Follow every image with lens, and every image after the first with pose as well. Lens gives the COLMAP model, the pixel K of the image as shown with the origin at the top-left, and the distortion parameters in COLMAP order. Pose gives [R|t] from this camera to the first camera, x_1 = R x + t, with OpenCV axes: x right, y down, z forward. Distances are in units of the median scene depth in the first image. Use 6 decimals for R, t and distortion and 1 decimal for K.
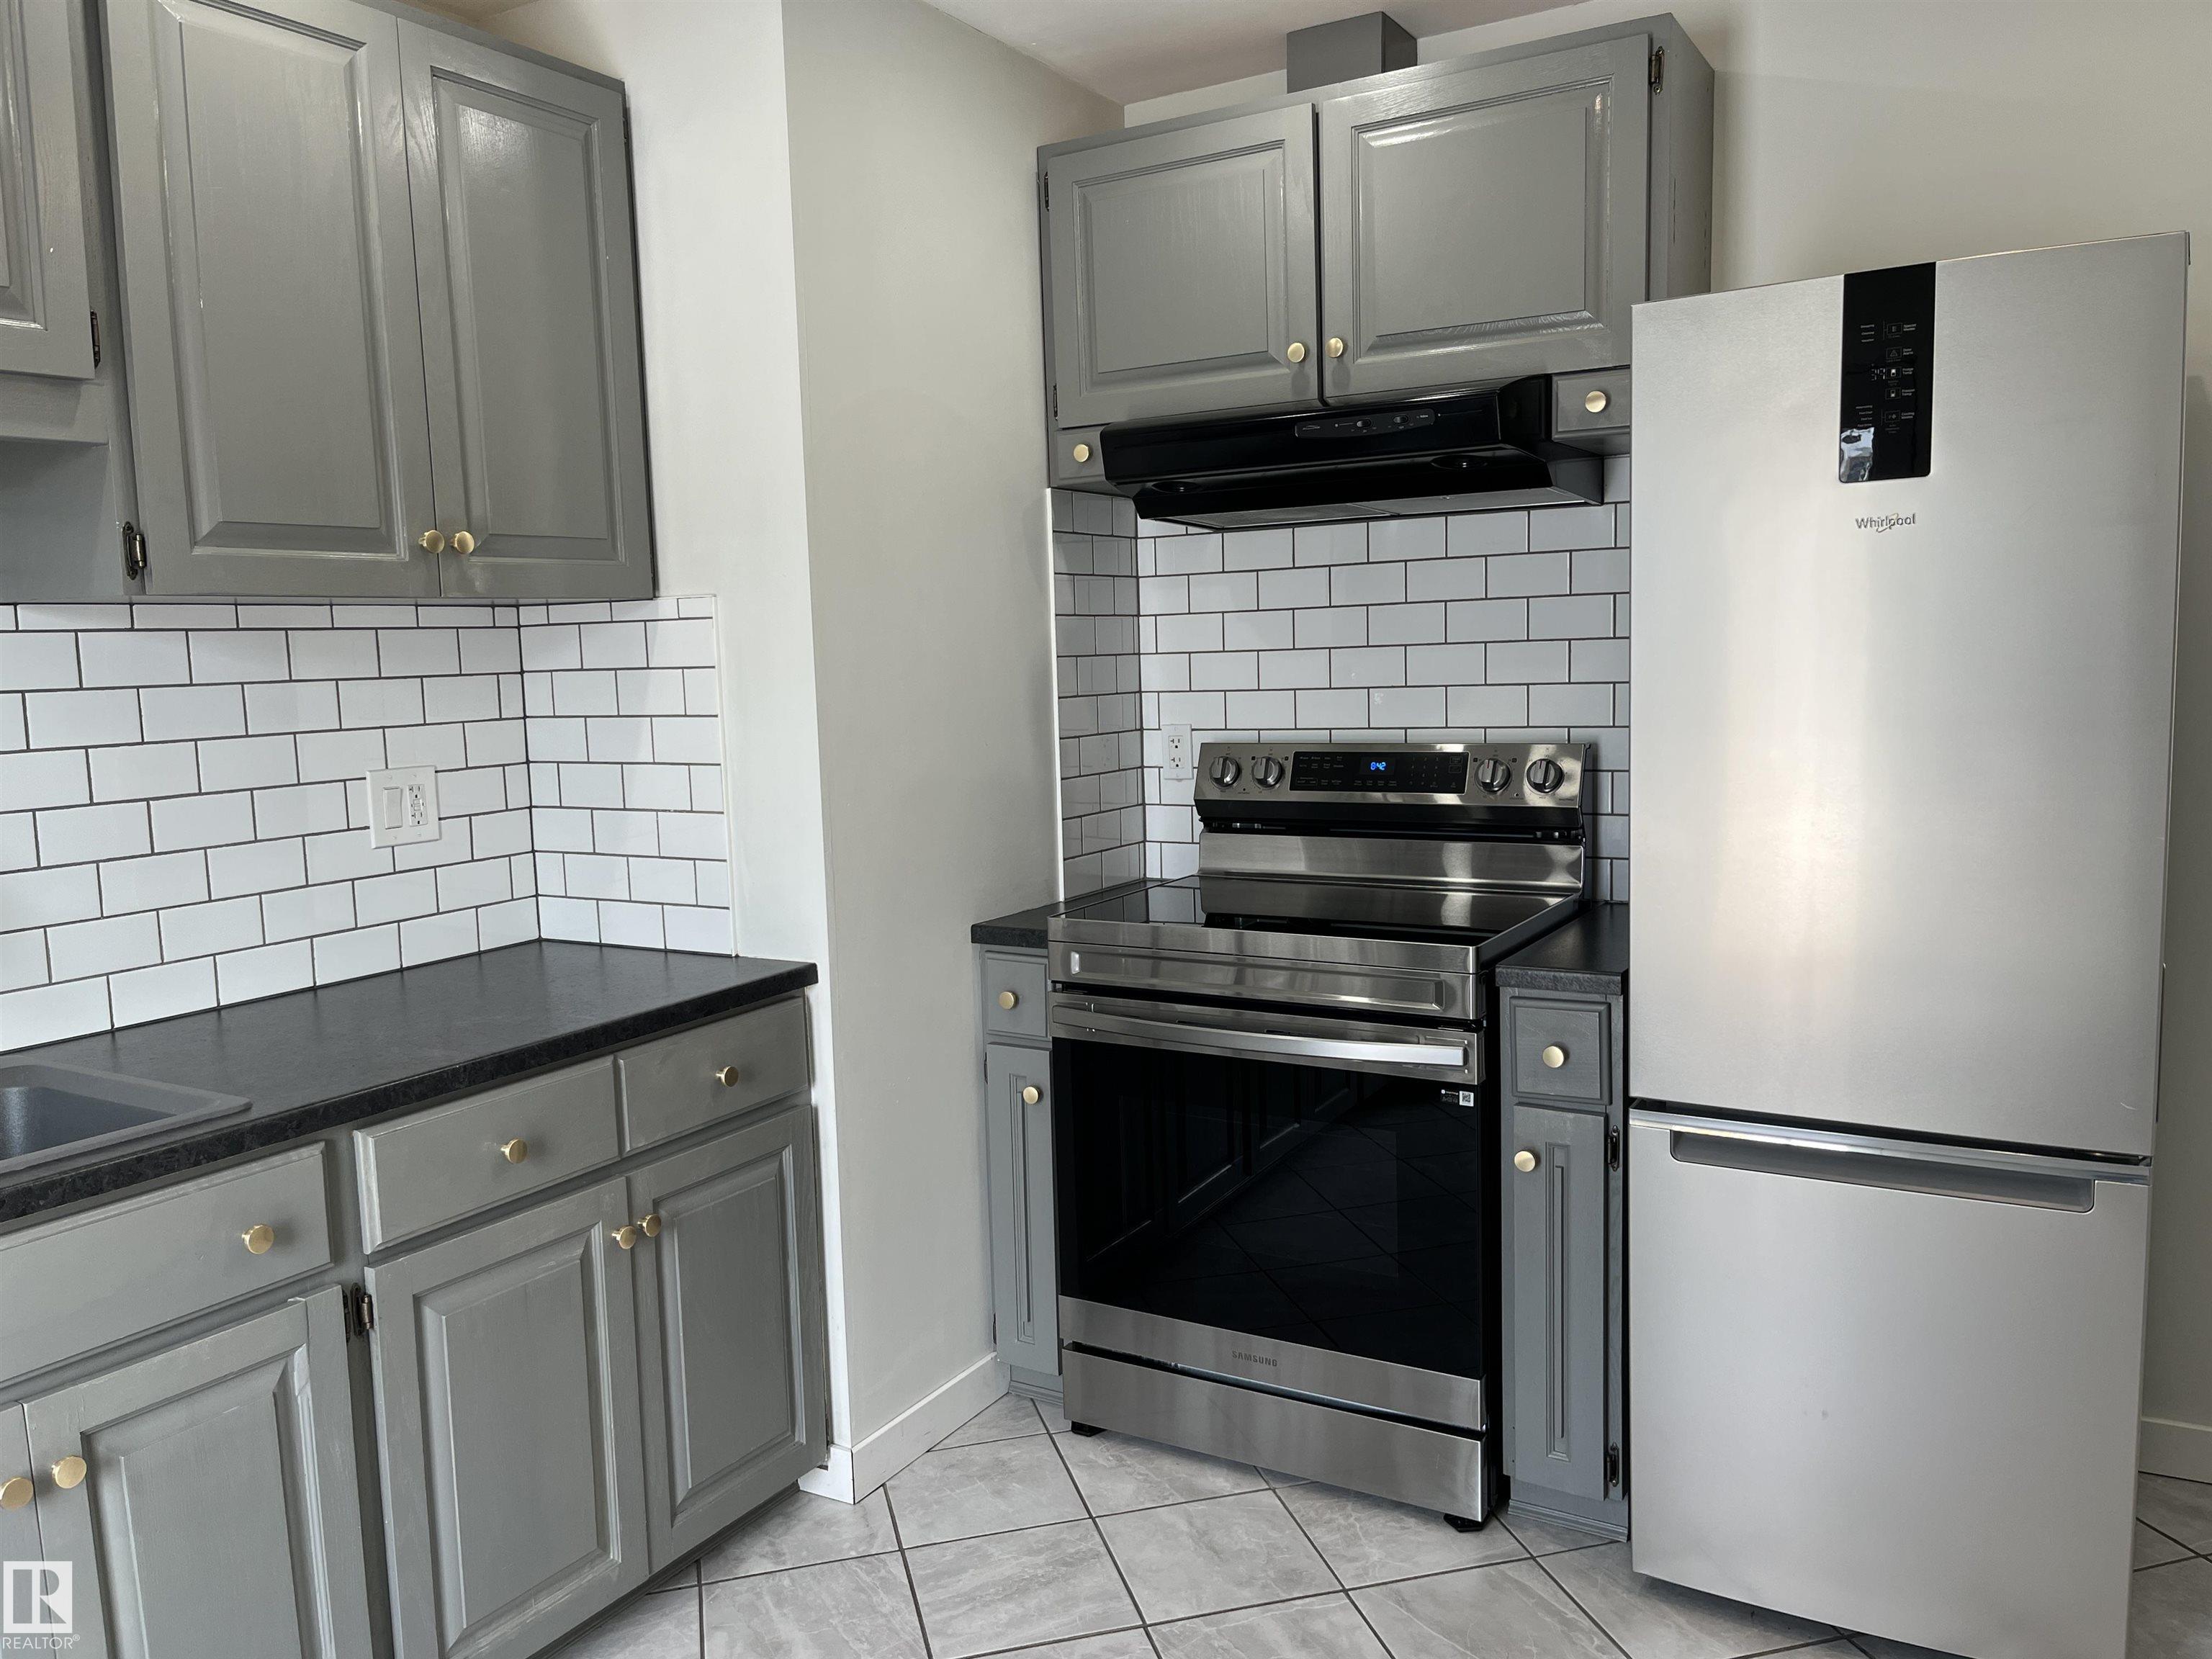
lens RADIAL K [[1678.2, 0, 1097.5], [0, 1678.2, 841.8], [0, 0, 1]] dist [0.052337, -0.073223]
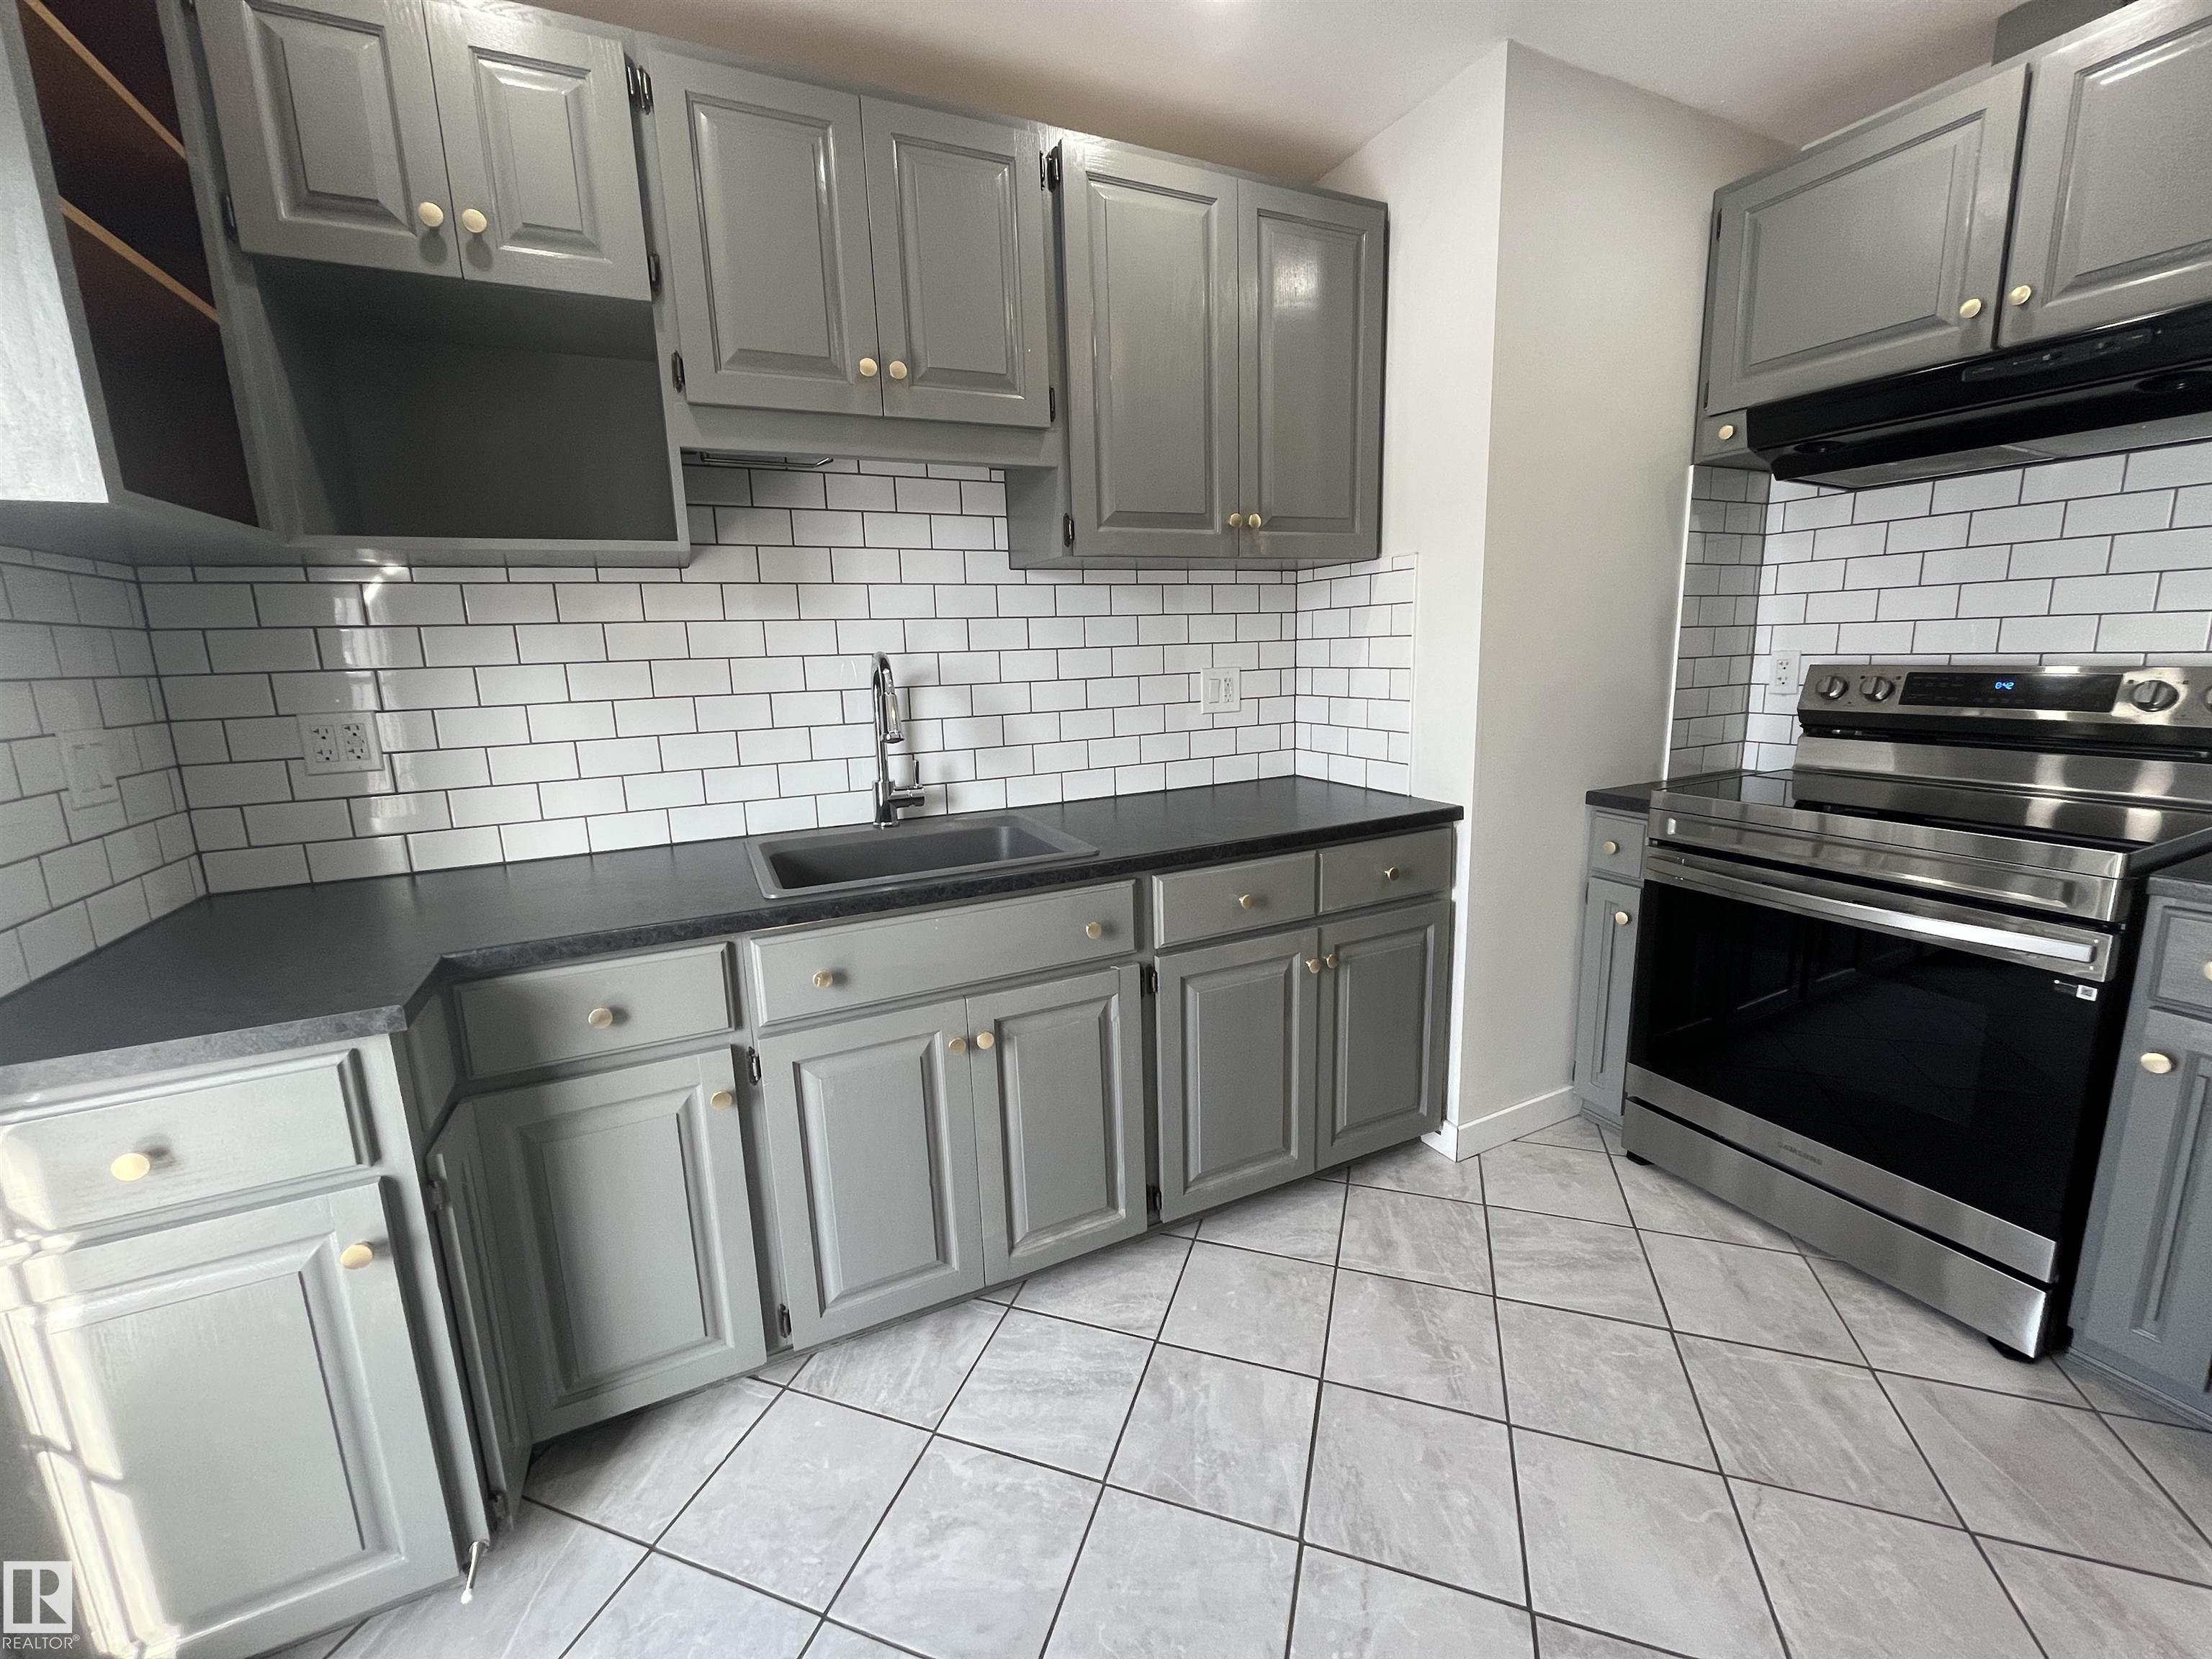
lens RADIAL K [[889.3, 0, 1104.9], [0, 889.3, 813.5], [0, 0, 1]] dist [-0.003021, -0.000062]
pose [[0.832106, 0.106126, -0.544368, -0.005071], [-0.057278, 0.992717, 0.105978, 0.014254], [0.551651, -0.057005, 0.832125, 0.180522]]
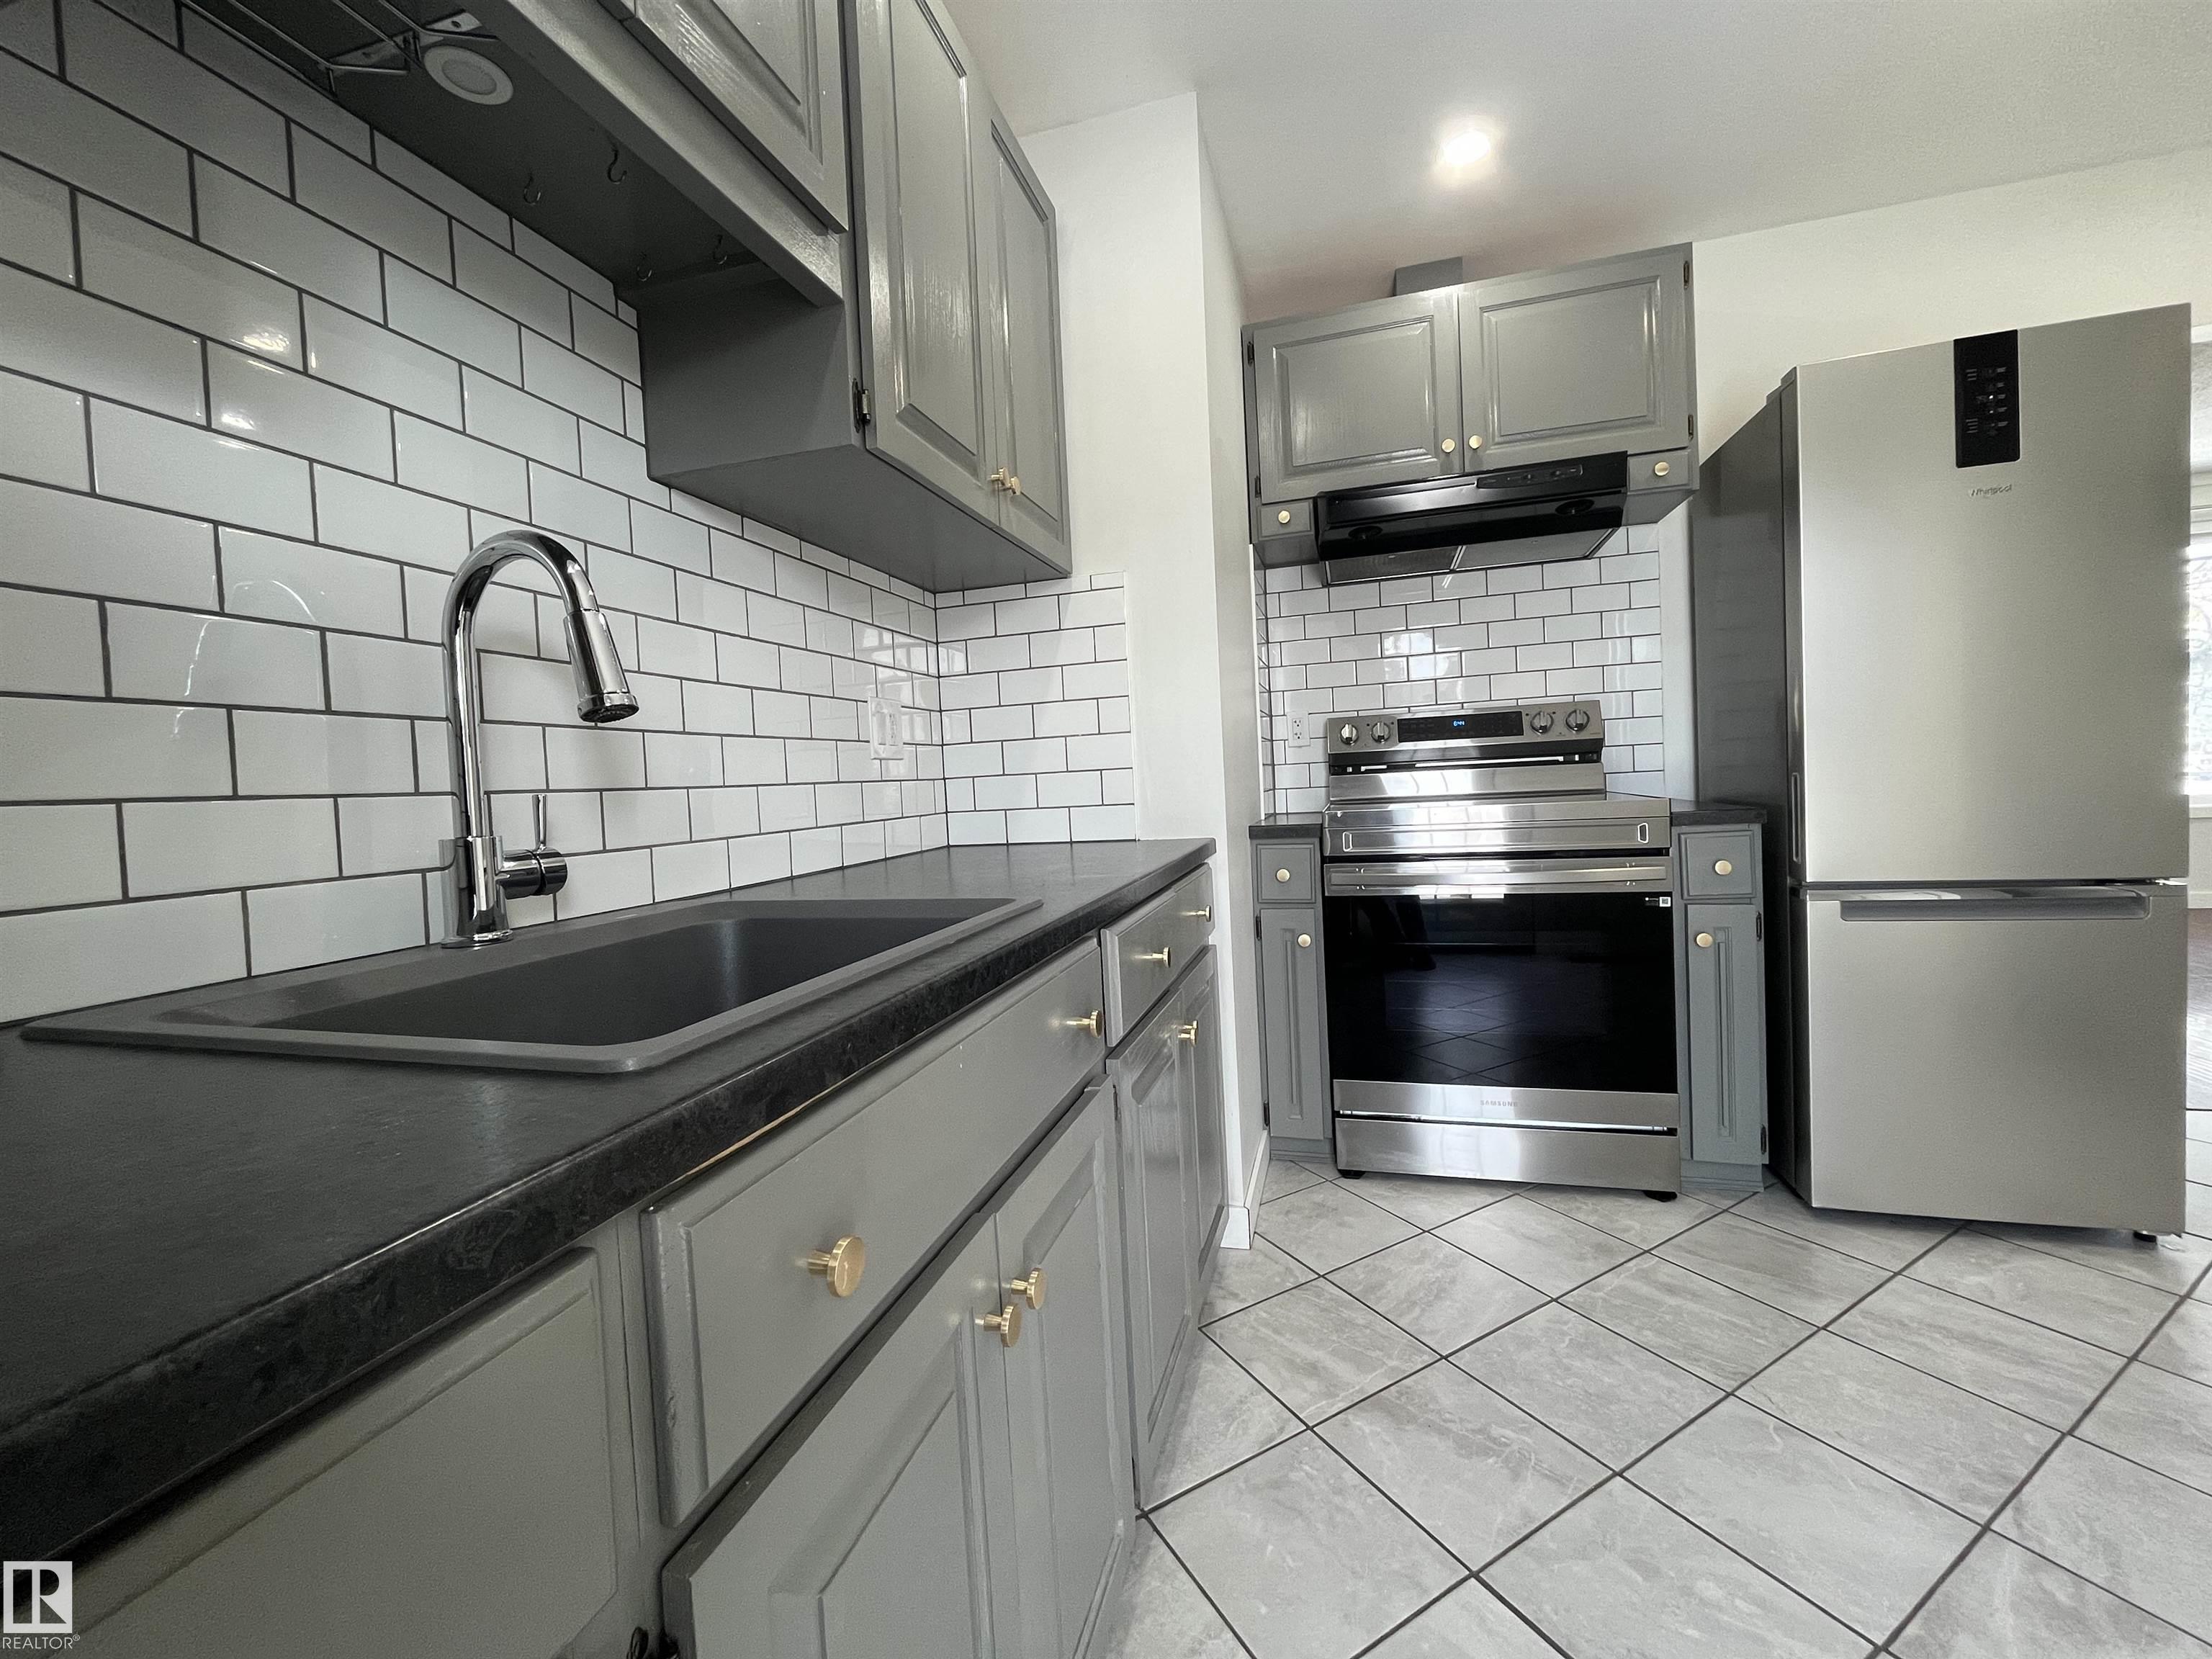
lens RADIAL K [[889.3, 0, 1104.9], [0, 889.3, 813.5], [0, 0, 1]] dist [-0.003021, -0.000062]
pose [[0.967490, -0.028852, 0.251256, -0.424781], [0.051431, 0.995157, -0.083768, 0.106478], [-0.247623, 0.093967, 0.964289, 0.329196]]
